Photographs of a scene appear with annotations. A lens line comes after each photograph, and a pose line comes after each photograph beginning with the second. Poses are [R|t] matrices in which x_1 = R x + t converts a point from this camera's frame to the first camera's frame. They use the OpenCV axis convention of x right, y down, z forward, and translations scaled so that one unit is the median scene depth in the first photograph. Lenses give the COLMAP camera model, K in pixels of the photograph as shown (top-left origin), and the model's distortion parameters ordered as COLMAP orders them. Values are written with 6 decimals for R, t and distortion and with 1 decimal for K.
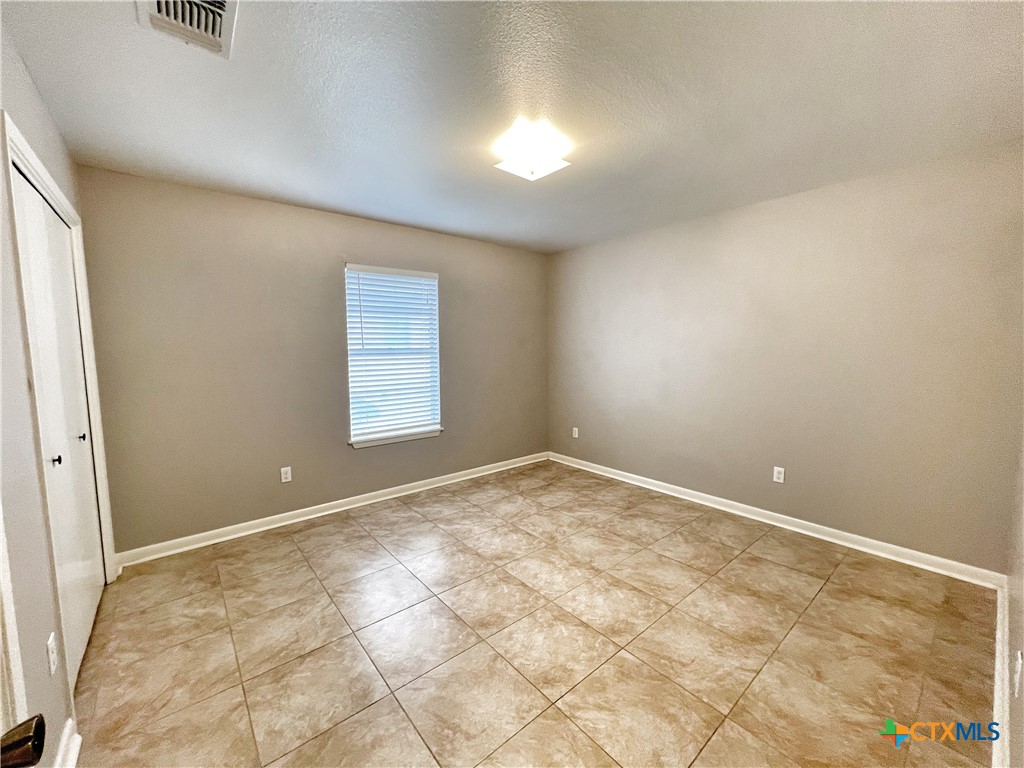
lens RADIAL K [[409.0, 0, 508.7], [0, 409.0, 377.5], [0, 0, 1]] dist [0.000904, 0.000042]
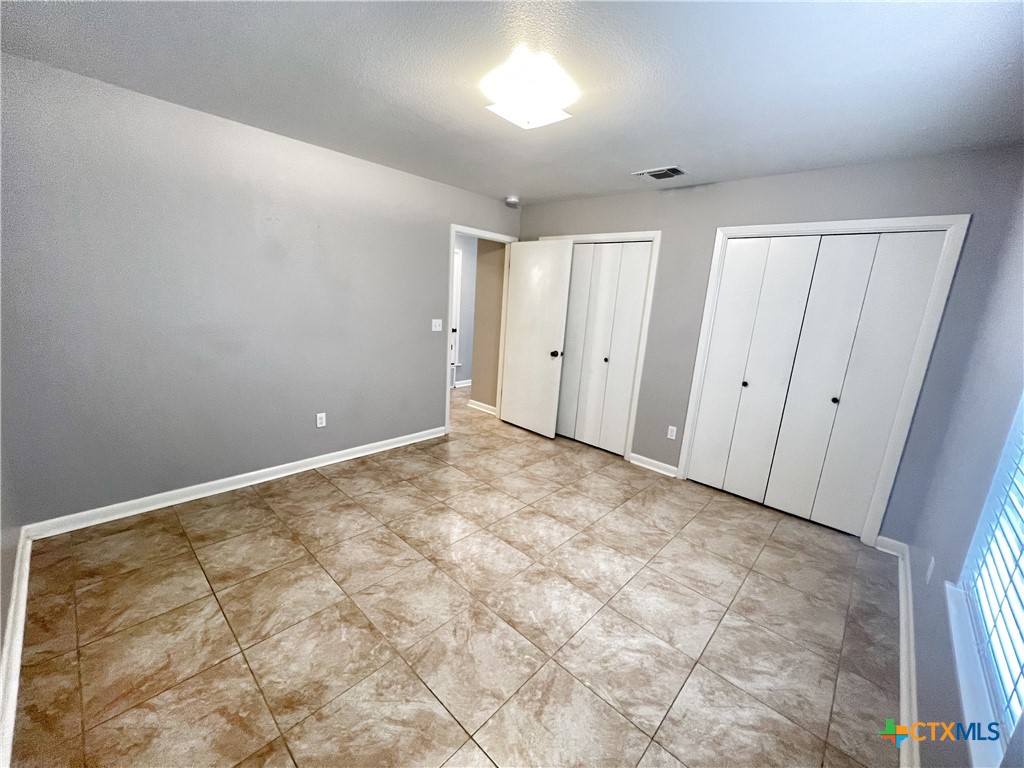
lens RADIAL K [[409.0, 0, 508.9], [0, 409.0, 380.9], [0, 0, 1]] dist [0.000904, 0.000042]
pose [[-0.990385, -0.029958, -0.135053, 0.162798], [-0.067497, 0.956821, 0.282733, -0.169017], [0.120752, 0.289130, -0.949643, 1.601187]]
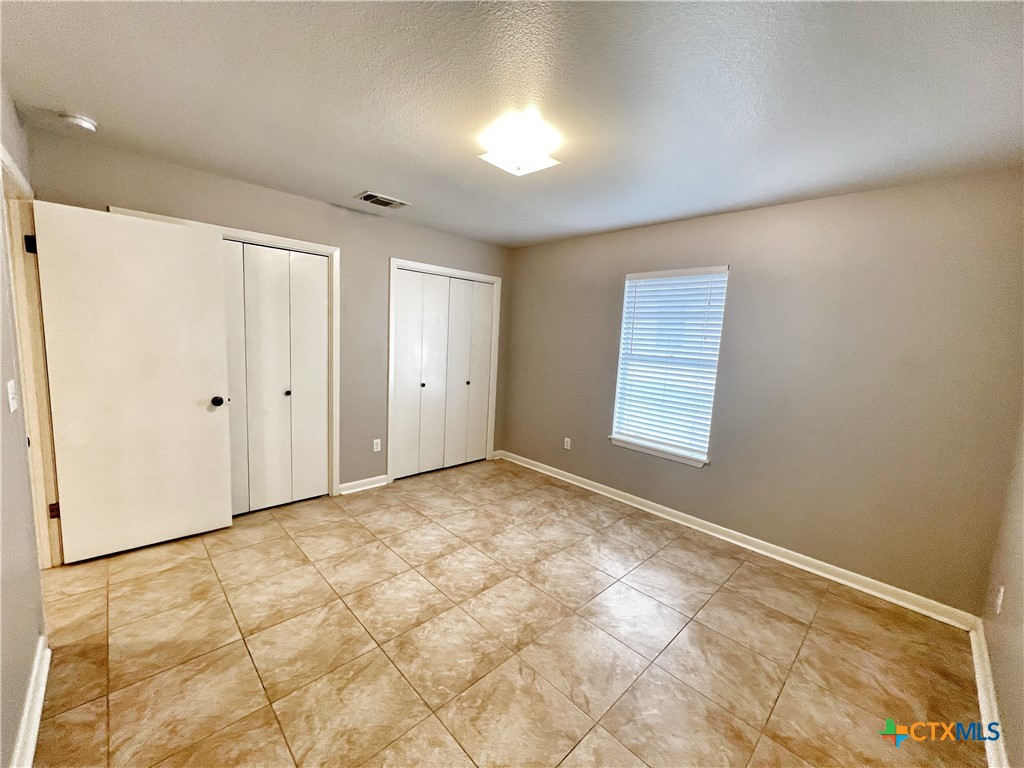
lens RADIAL K [[409.0, 0, 514.3], [0, 409.0, 378.9], [0, 0, 1]] dist [0.000904, 0.000042]
pose [[0.082700, 0.119616, -0.989370, 0.828730], [-0.127596, 0.985871, 0.108528, -0.103369], [0.988372, 0.117265, 0.096794, 0.771037]]
